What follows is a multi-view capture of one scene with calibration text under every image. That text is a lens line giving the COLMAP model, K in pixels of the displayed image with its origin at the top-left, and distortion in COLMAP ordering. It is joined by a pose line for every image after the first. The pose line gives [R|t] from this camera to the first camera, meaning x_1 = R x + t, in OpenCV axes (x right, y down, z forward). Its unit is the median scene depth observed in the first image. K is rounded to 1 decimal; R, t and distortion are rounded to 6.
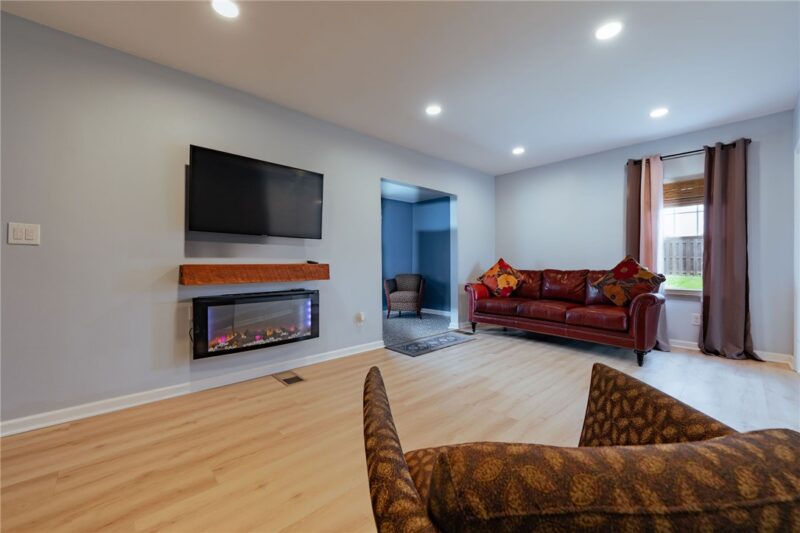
lens RADIAL K [[319.8, 0, 396.2], [0, 319.8, 265.1], [0, 0, 1]] dist [-0.001734, -0.000164]
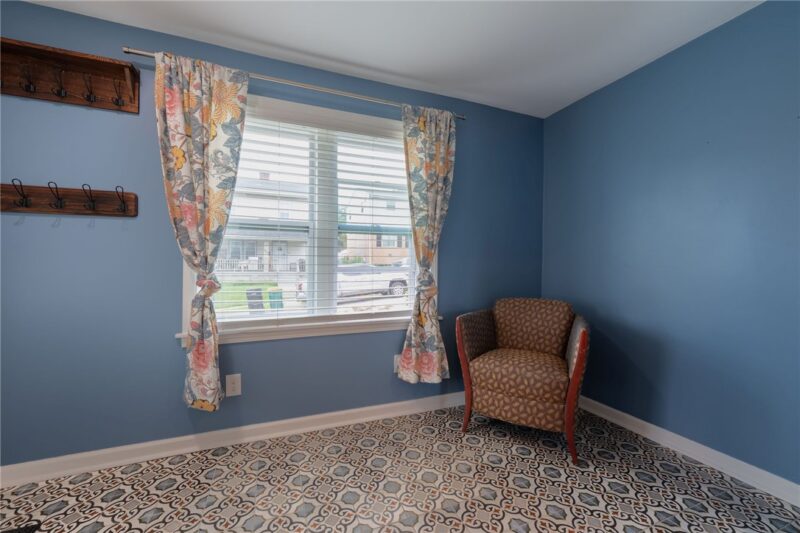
lens RADIAL K [[306.9, 0, 400.6], [0, 306.9, 275.9], [0, 0, 1]] dist [-0.000342, -0.000039]
pose [[0.933352, 0.018884, -0.358467, 0.045502], [-0.018803, 0.999816, 0.003713, -0.002622], [0.358471, 0.003274, 0.933535, 1.121233]]
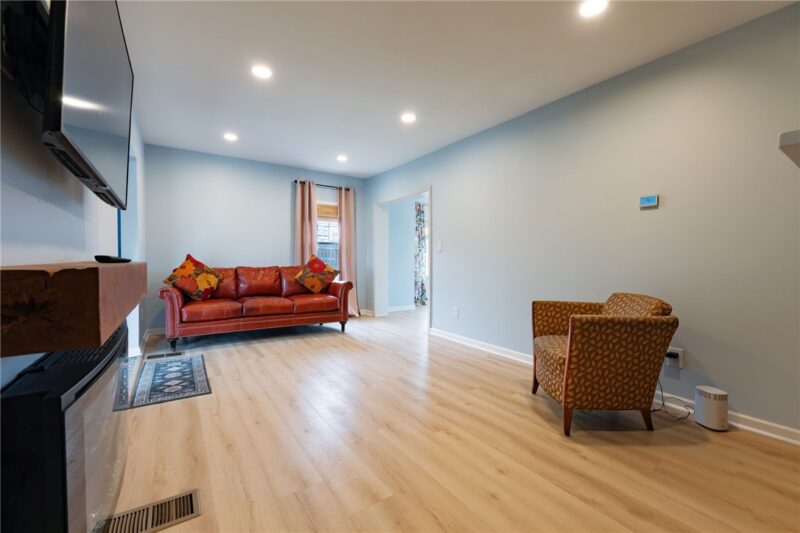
lens RADIAL K [[329.7, 0, 400.0], [0, 329.7, 266.5], [0, 0, 1]] dist [-0.000828, -0.000016]
pose [[0.138553, -0.018191, 0.990188, -0.598587], [0.001685, 0.999834, 0.018133, -0.005538], [-0.990354, -0.000843, 0.138560, 0.479871]]
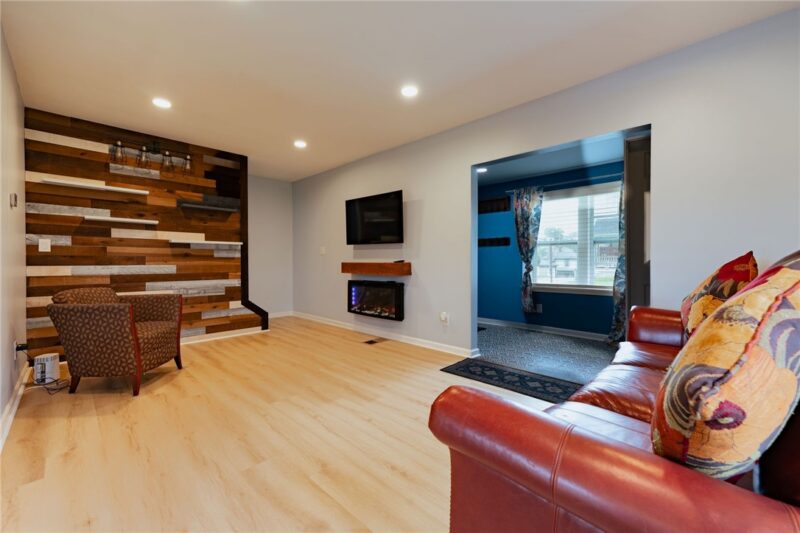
lens RADIAL K [[319.8, 0, 396.2], [0, 319.8, 265.1], [0, 0, 1]] dist [-0.001734, -0.000164]
pose [[0.061363, 0.015246, -0.997999, 0.904650], [-0.006918, 0.999866, 0.014849, -0.011405], [0.998092, 0.005993, 0.061460, 0.816451]]
